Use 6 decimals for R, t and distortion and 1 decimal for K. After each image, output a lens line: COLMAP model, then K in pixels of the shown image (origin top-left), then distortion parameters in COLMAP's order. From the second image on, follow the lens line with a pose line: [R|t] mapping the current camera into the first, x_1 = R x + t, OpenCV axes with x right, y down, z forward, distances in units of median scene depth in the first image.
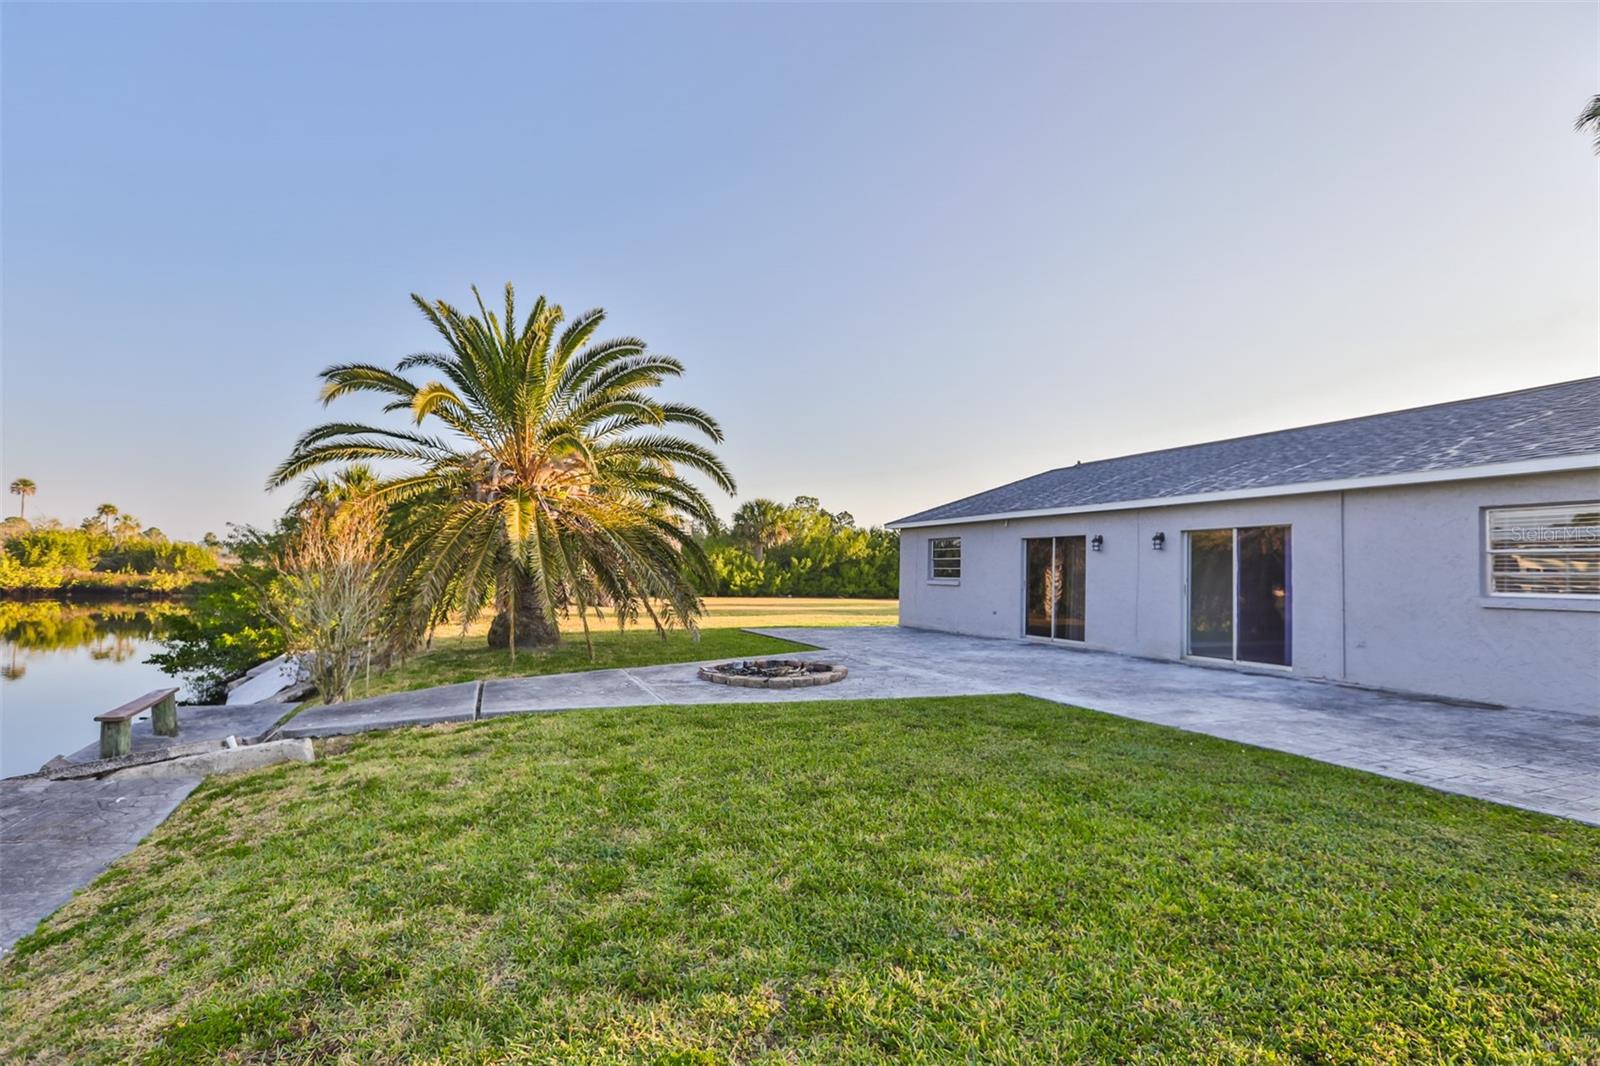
lens RADIAL K [[826.7, 0, 799.3], [0, 826.7, 539.5], [0, 0, 1]] dist [-0.054687, 0.016703]
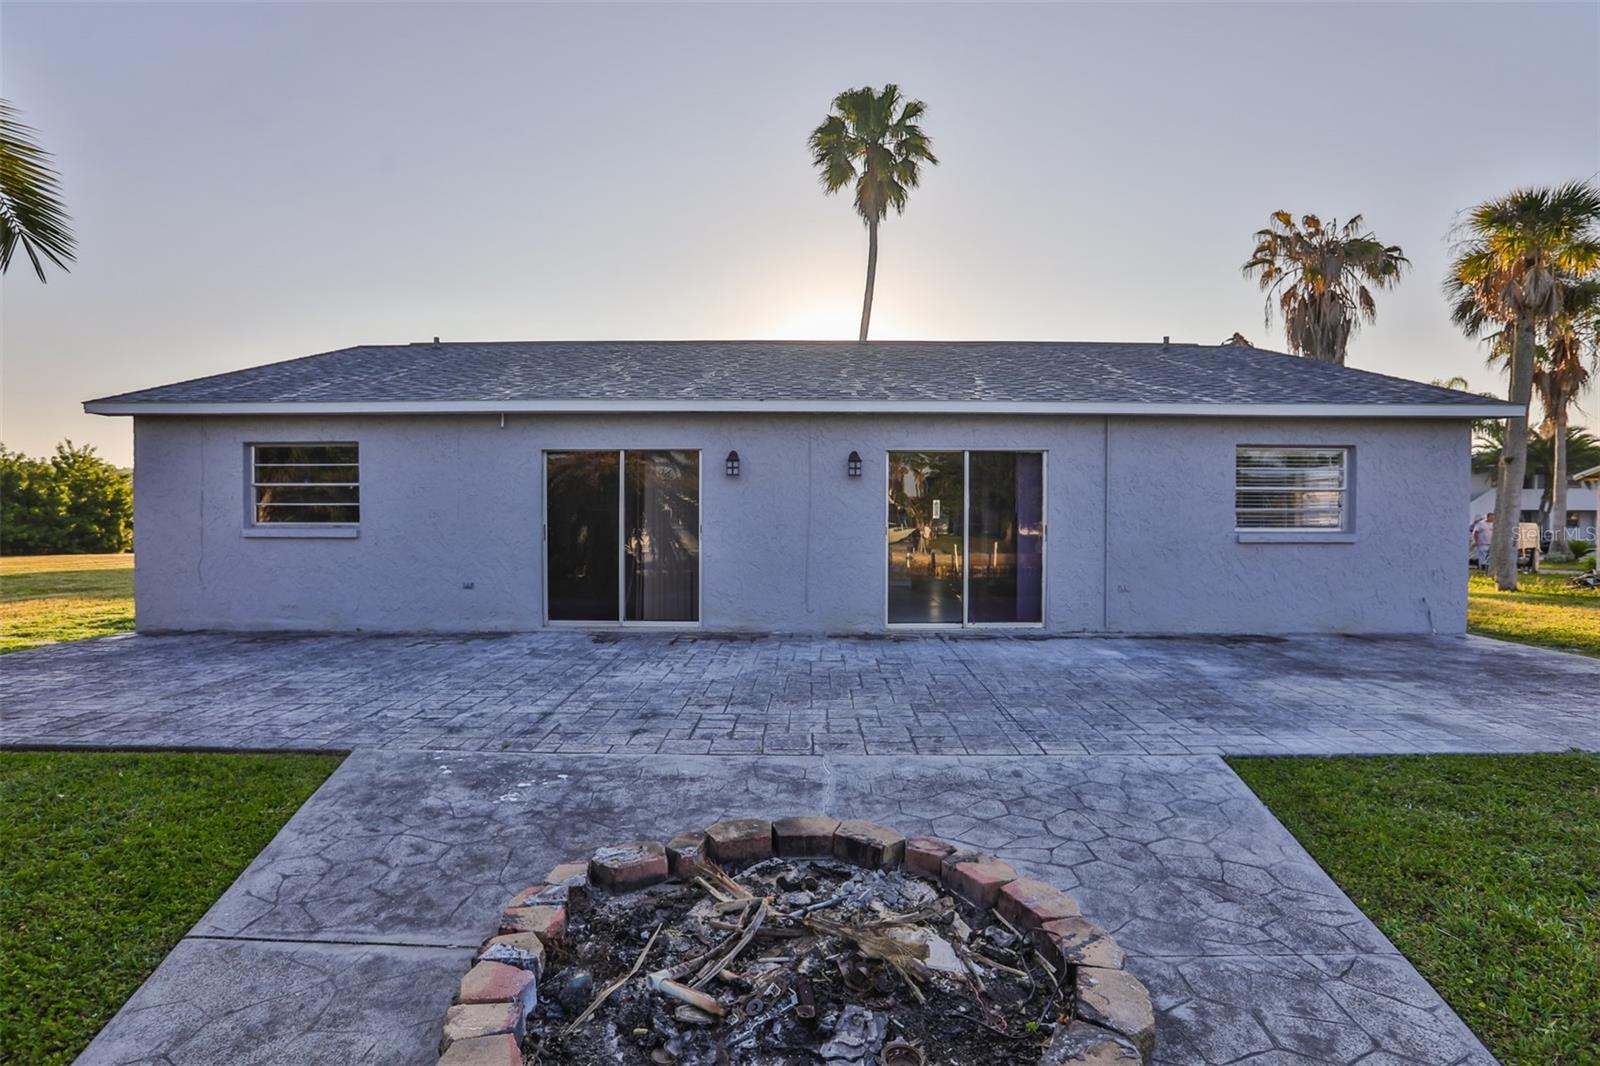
lens RADIAL K [[826.7, 0, 802.5], [0, 826.7, 528.8], [0, 0, 1]] dist [-0.054687, 0.016703]
pose [[0.382427, -0.022712, 0.923706, -0.223669], [-0.032459, 0.998751, 0.037996, 0.031368], [-0.923415, -0.044514, 0.381212, 0.769405]]
